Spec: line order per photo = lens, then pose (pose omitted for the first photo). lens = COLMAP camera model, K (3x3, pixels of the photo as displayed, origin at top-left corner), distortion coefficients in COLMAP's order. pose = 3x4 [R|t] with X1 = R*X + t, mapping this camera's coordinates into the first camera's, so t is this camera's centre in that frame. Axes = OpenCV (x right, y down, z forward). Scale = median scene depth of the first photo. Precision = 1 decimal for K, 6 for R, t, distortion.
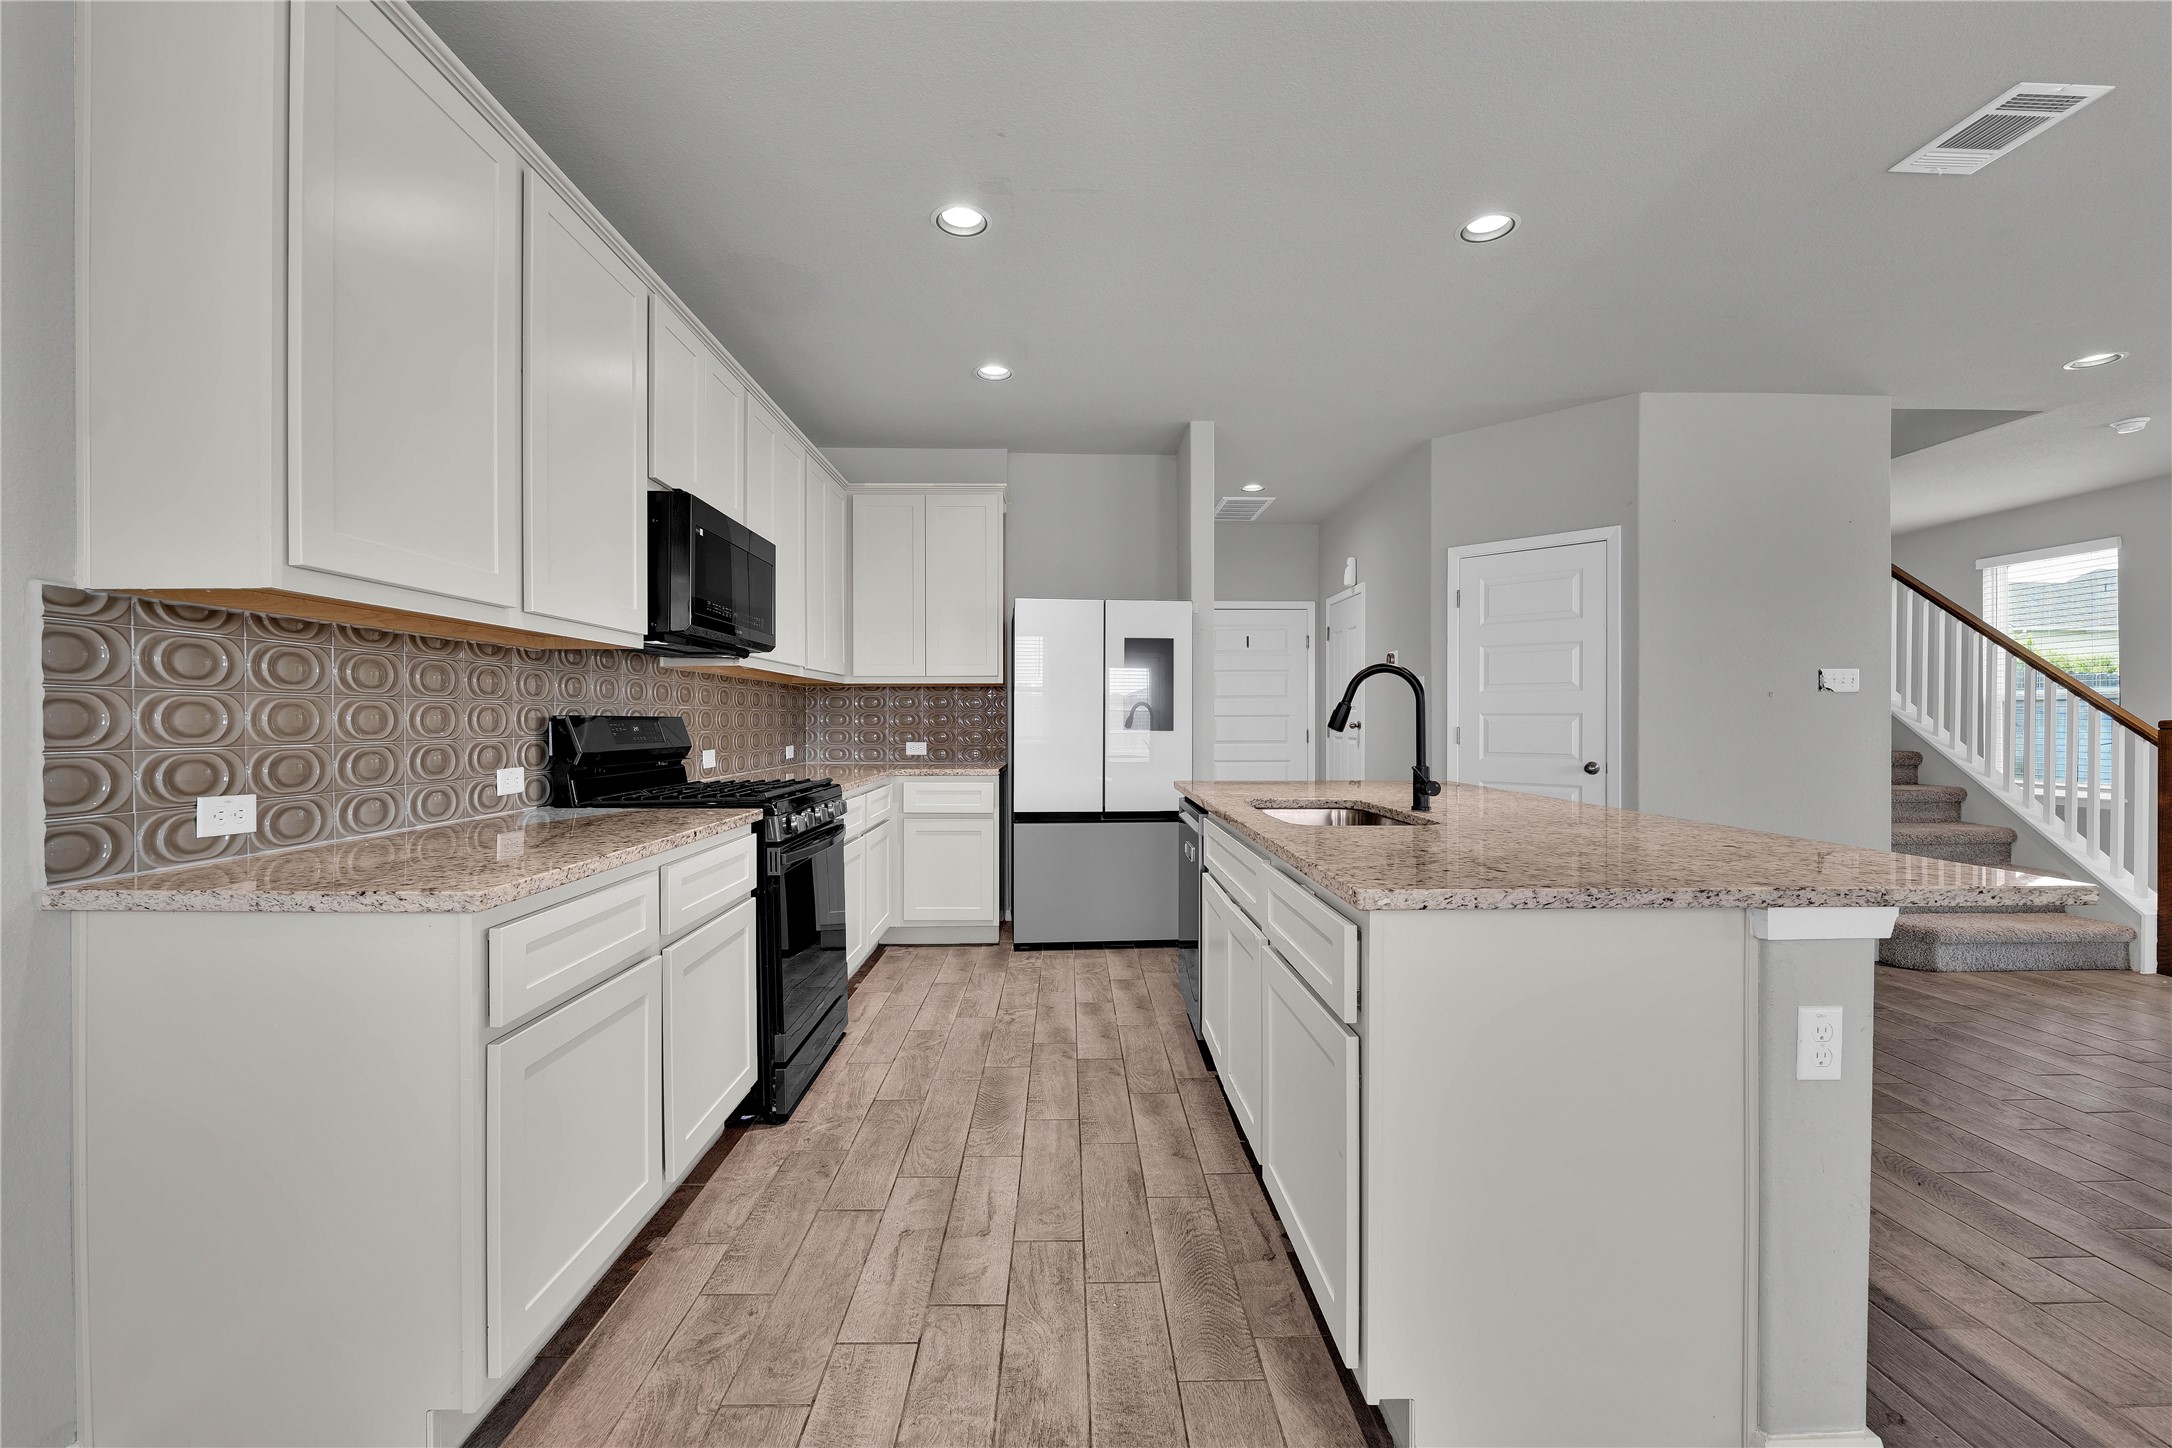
lens RADIAL K [[898.4, 0, 1084.7], [0, 898.4, 722.8], [0, 0, 1]] dist [-0.010145, -0.000145]
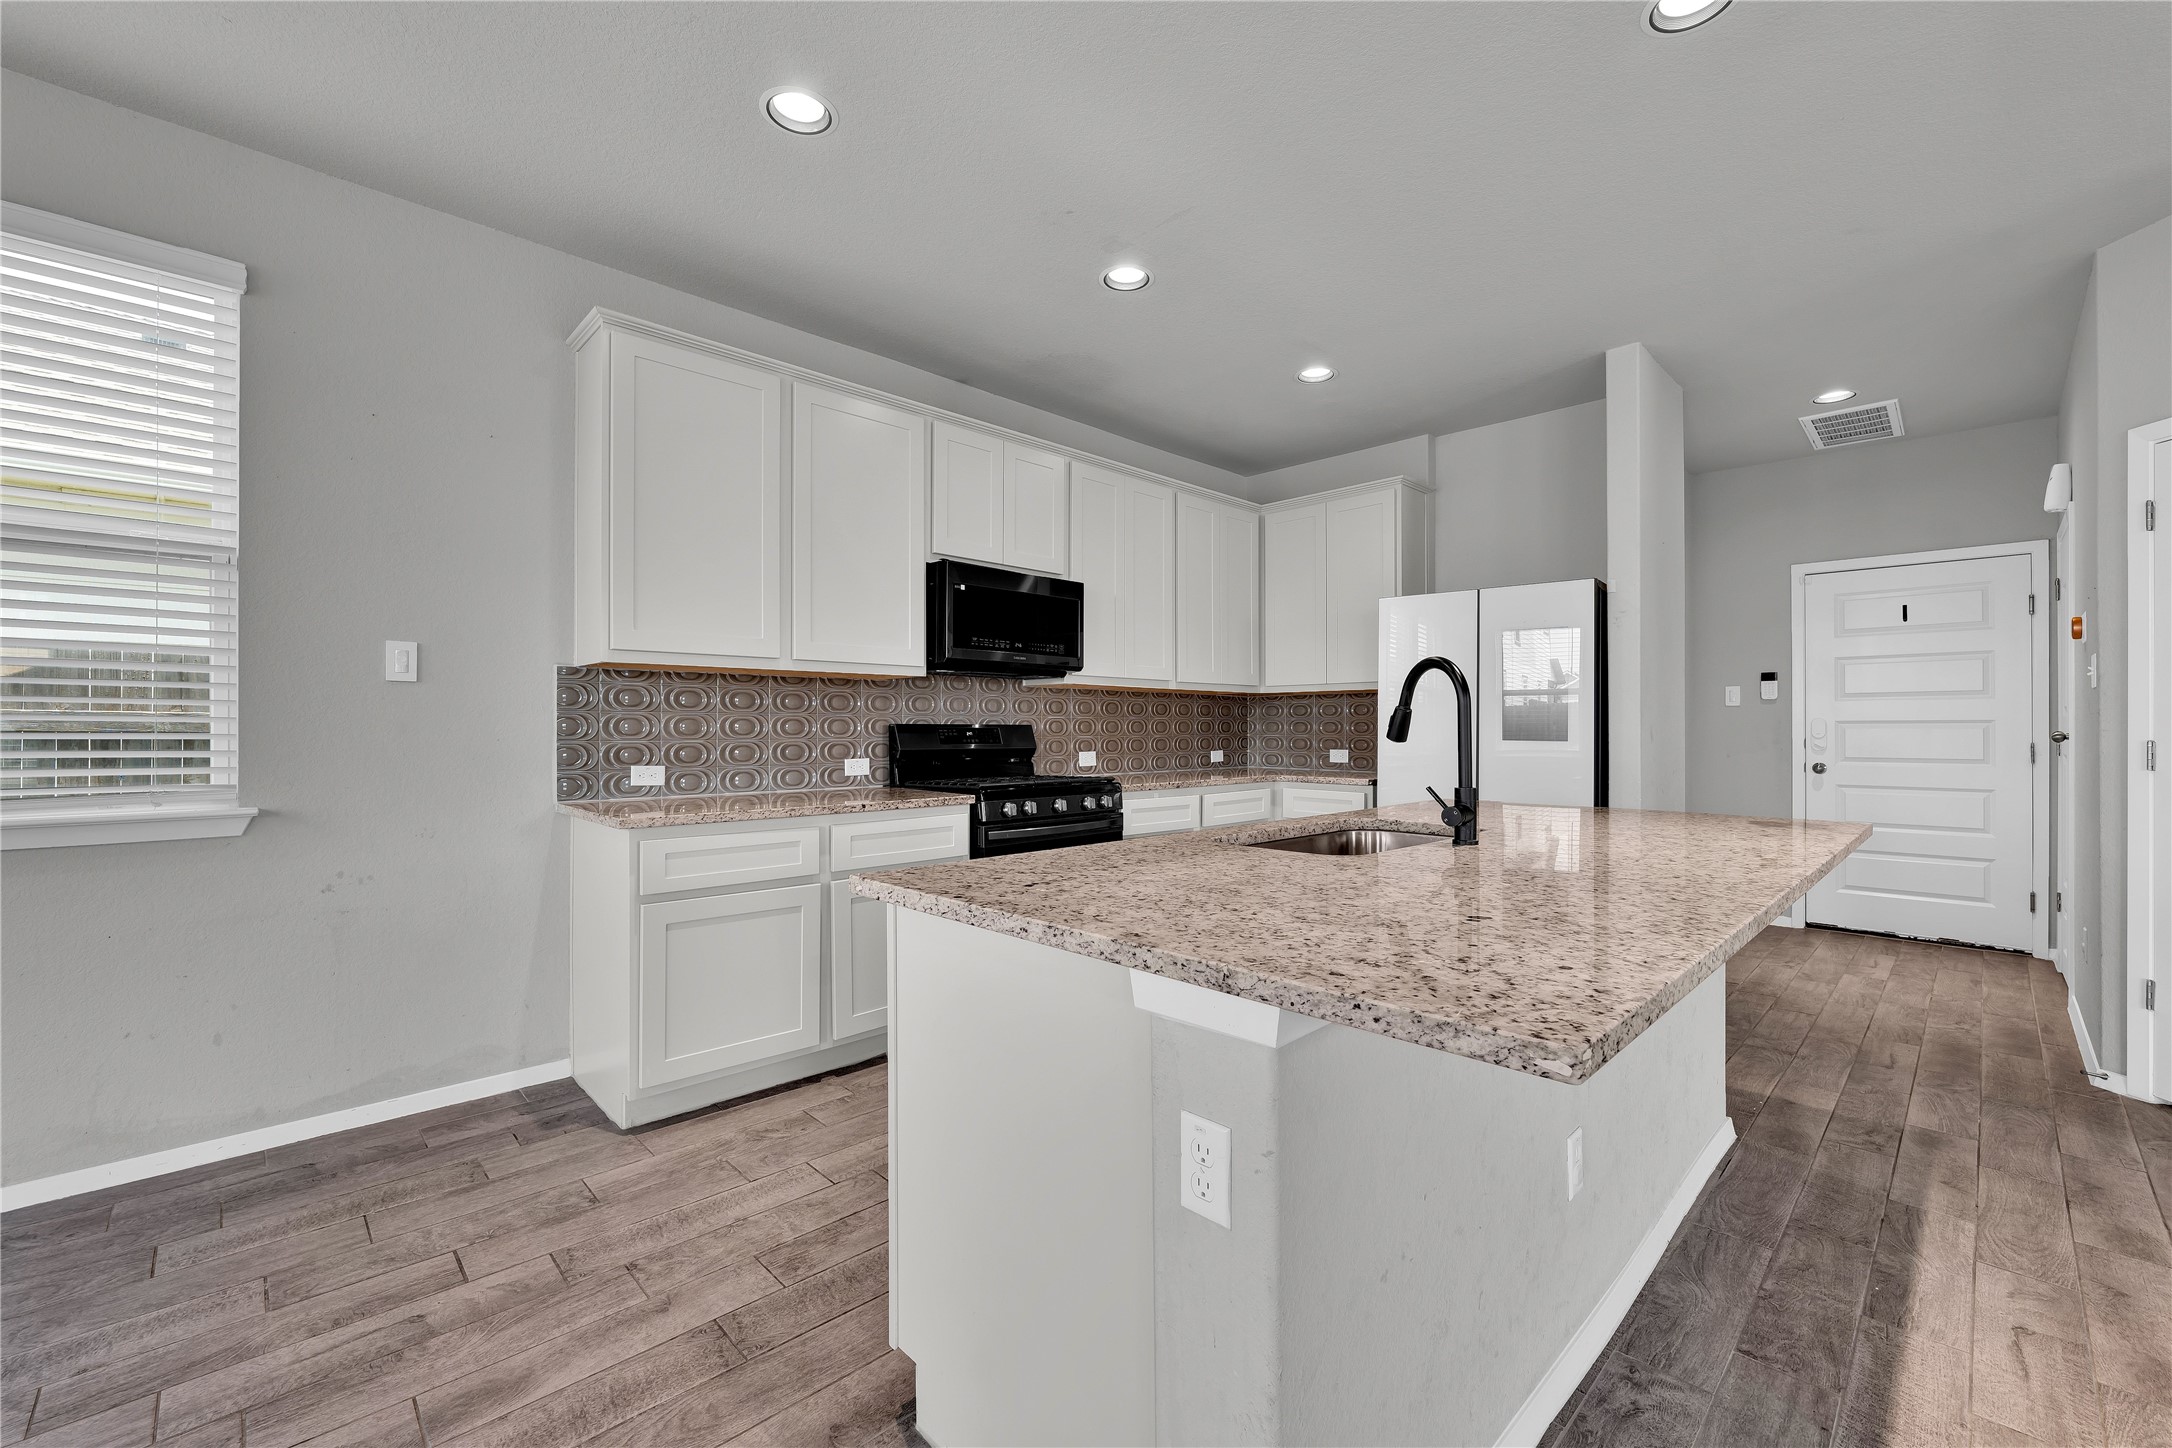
lens RADIAL K [[898.4, 0, 1079.5], [0, 898.4, 726.5], [0, 0, 1]] dist [-0.010145, -0.000145]
pose [[0.676214, -0.000024, -0.736705, 0.864604], [-0.003205, 0.999990, -0.002975, -0.000687], [0.736698, 0.004373, 0.676208, 0.281727]]
